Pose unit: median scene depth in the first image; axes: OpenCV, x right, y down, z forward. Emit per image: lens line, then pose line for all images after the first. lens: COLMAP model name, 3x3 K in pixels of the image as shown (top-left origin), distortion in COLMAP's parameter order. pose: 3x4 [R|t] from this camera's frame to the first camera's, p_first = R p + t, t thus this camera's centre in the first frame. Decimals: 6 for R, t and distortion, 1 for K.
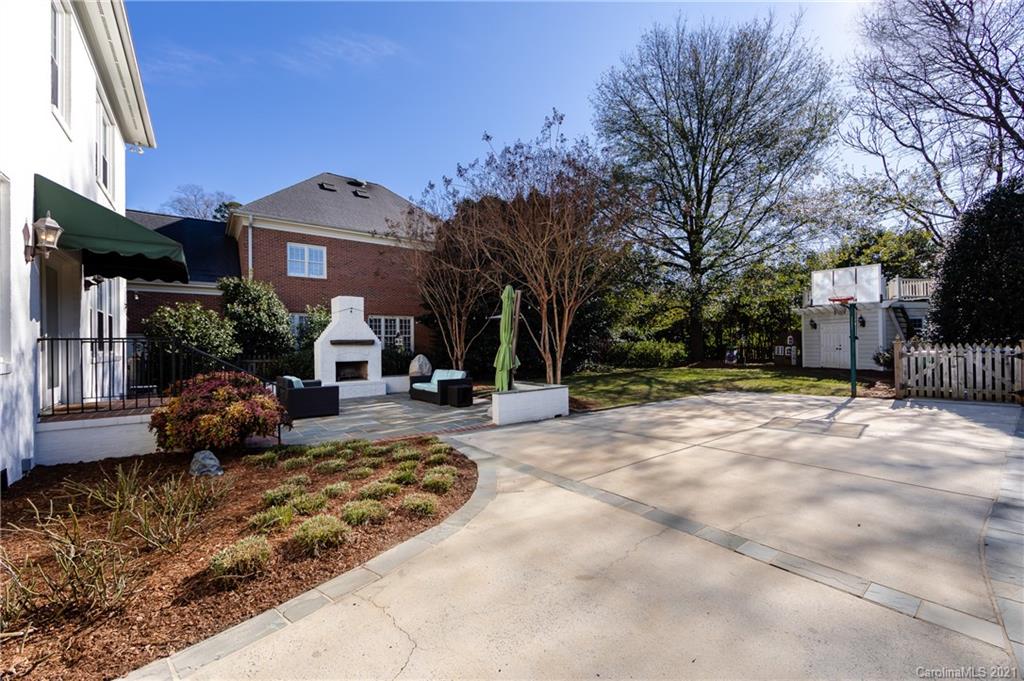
lens RADIAL K [[401.6, 0, 510.6], [0, 401.6, 339.7], [0, 0, 1]] dist [0.000220, -0.000314]
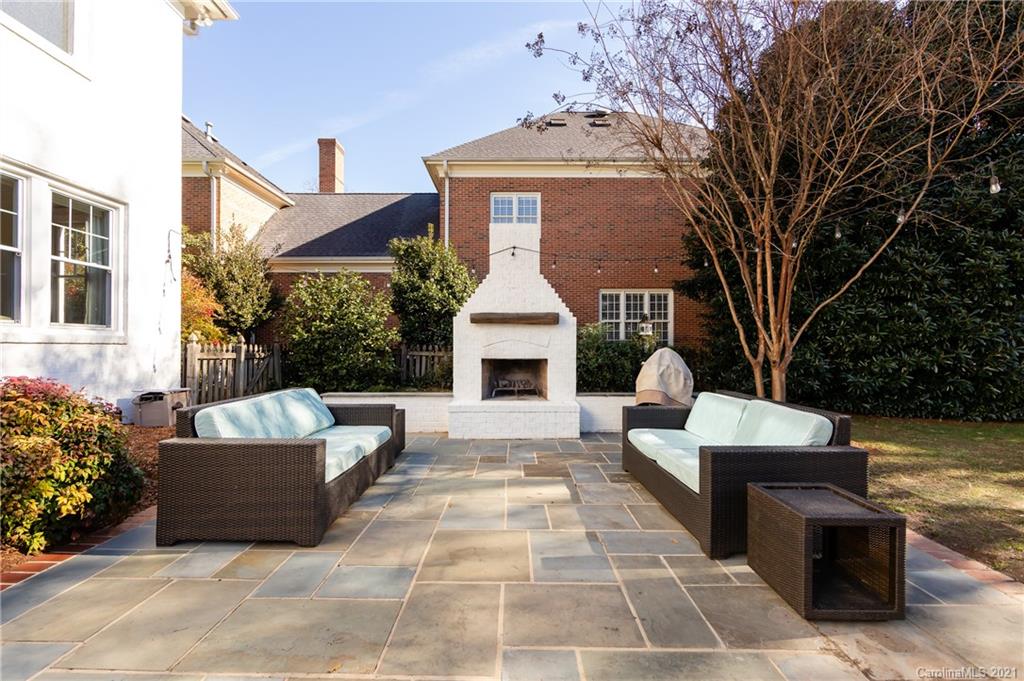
lens RADIAL K [[401.6, 0, 521.3], [0, 401.6, 340.0], [0, 0, 1]] dist [0.000220, -0.000314]
pose [[0.800126, 0.006069, -0.599802, -0.067389], [-0.005694, 0.999981, 0.002522, 0.019820], [0.599805, 0.001398, 0.800145, 0.408506]]
